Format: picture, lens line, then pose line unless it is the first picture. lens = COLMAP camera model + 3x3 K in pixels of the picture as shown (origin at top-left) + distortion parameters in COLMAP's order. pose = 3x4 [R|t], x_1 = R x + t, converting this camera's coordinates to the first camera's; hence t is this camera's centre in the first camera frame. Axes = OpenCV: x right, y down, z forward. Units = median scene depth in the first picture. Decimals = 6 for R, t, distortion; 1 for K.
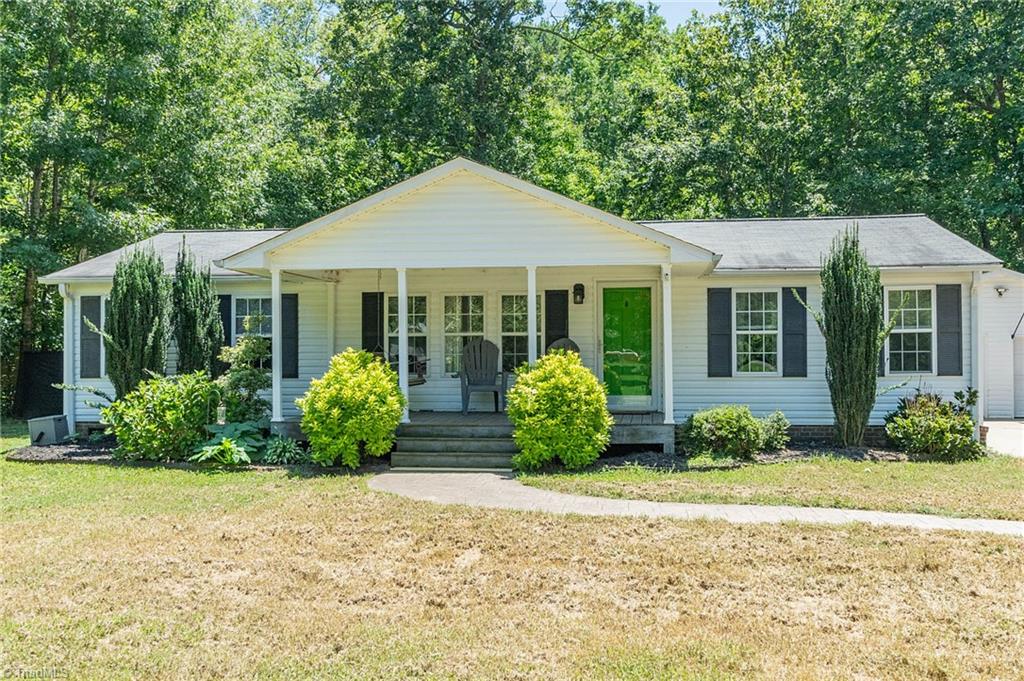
lens RADIAL K [[977.9, 0, 529.9], [0, 977.9, 341.6], [0, 0, 1]] dist [-0.001200, 0.000000]
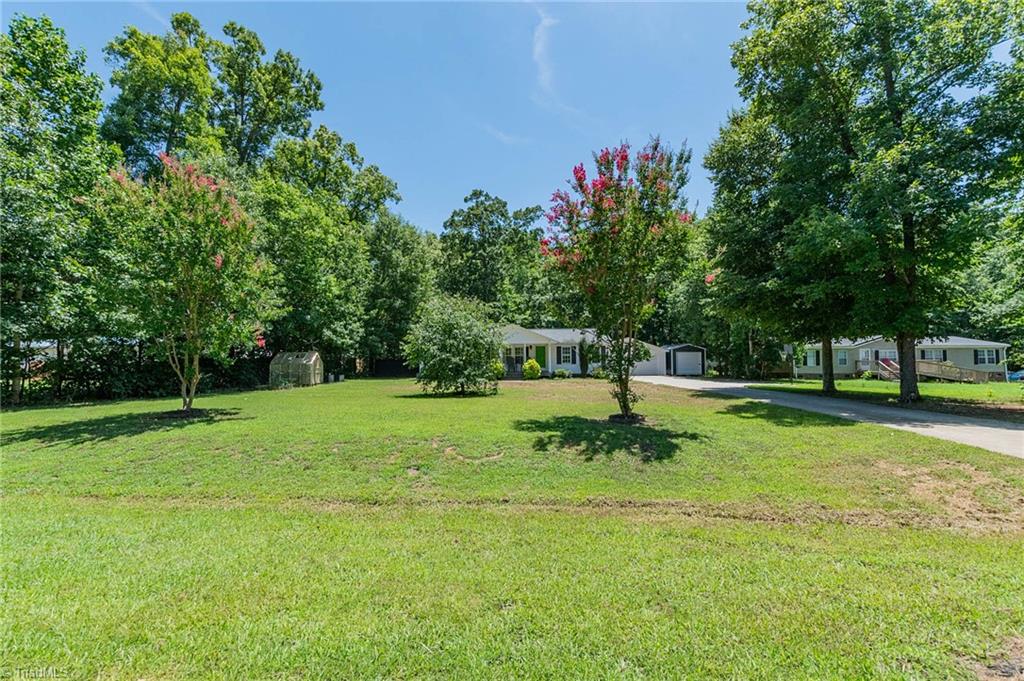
lens RADIAL K [[464.7, 0, 513.6], [0, 464.7, 339.6], [0, 0, 1]] dist [0.005641, -0.002905]
pose [[0.995088, 0.001118, 0.098987, -0.280373], [0.001771, 0.999575, -0.029090, -0.020906], [-0.098978, 0.029122, 0.994663, -1.380189]]
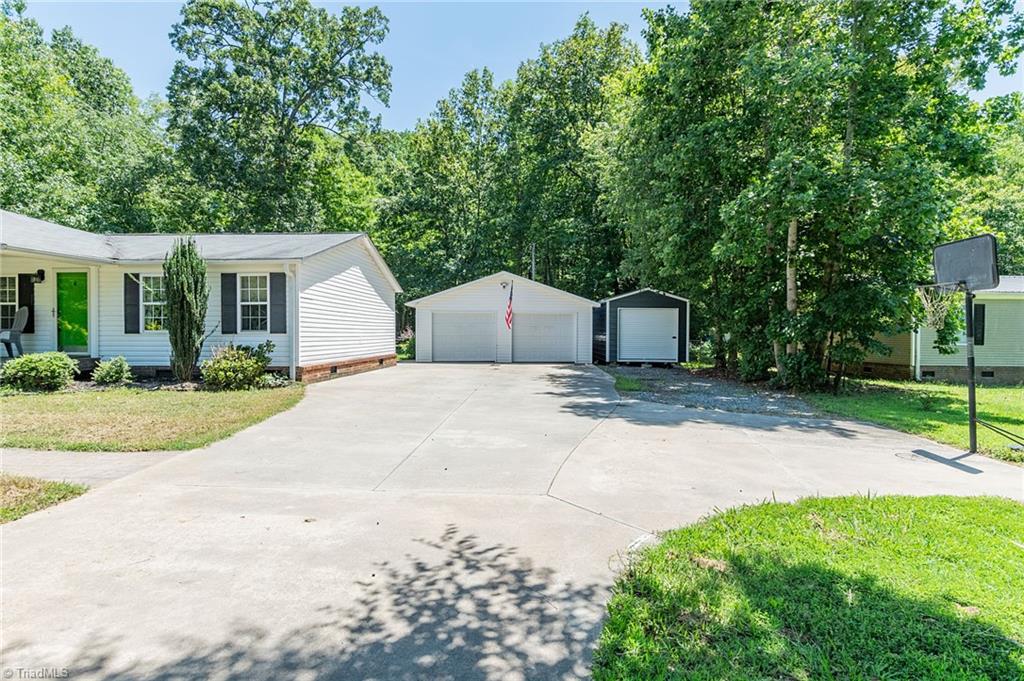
lens RADIAL K [[538.6, 0, 515.4], [0, 538.6, 336.5], [0, 0, 1]] dist [0.010890, 0.000683]
pose [[0.997774, 0.006868, 0.066334, 0.739725], [-0.009038, 0.999432, 0.032470, 0.009062], [-0.066074, -0.032997, 0.997269, 0.142235]]
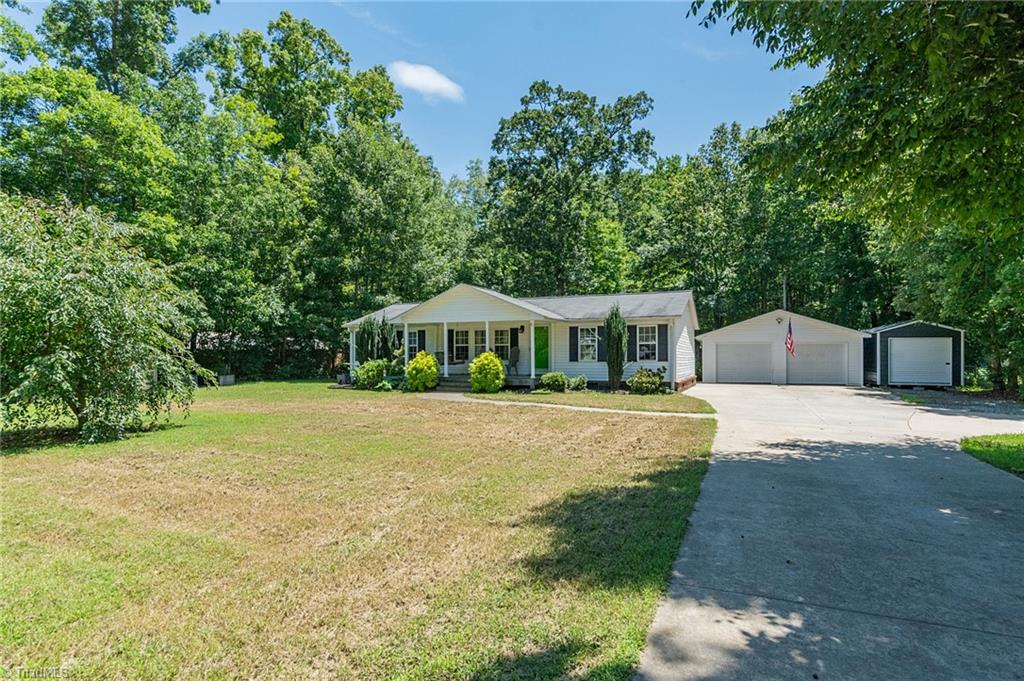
lens RADIAL K [[571.6, 0, 504.8], [0, 571.6, 349.1], [0, 0, 1]] dist [-0.007423, 0.002738]
pose [[0.959271, -0.000845, -0.282486, 0.453488], [0.003869, 0.999941, 0.010146, -0.012454], [0.282461, -0.010825, 0.959218, -0.490439]]
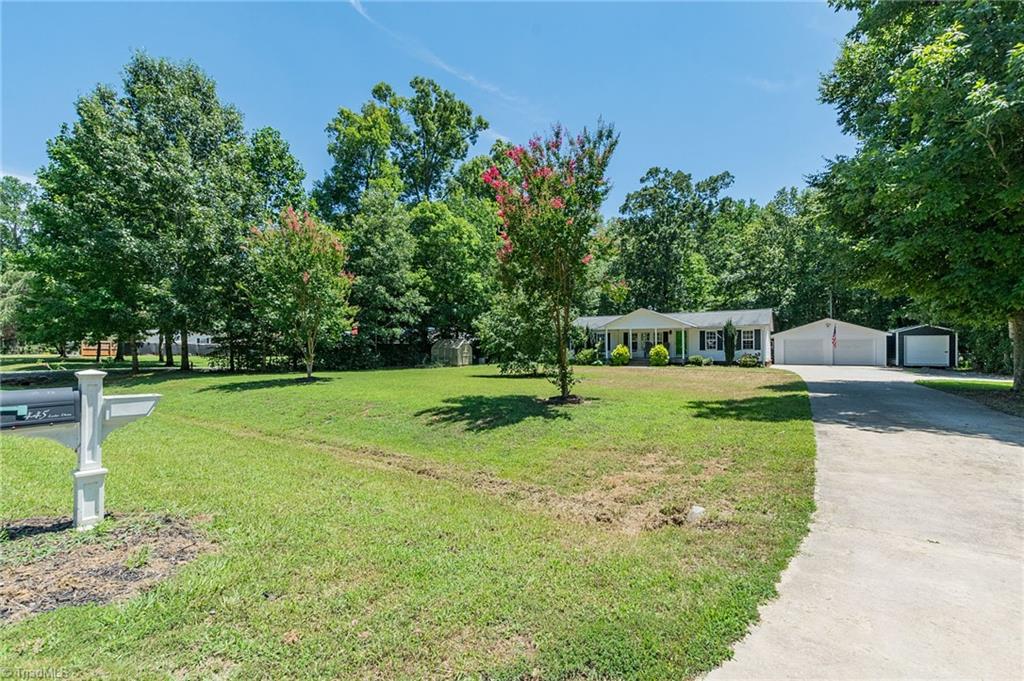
lens RADIAL K [[464.7, 0, 504.3], [0, 464.7, 345.4], [0, 0, 1]] dist [0.005641, -0.002905]
pose [[0.904494, -0.002195, -0.426480, 0.290182], [0.007139, 0.999925, 0.009996, -0.014912], [0.426426, -0.012086, 0.904442, -1.400099]]
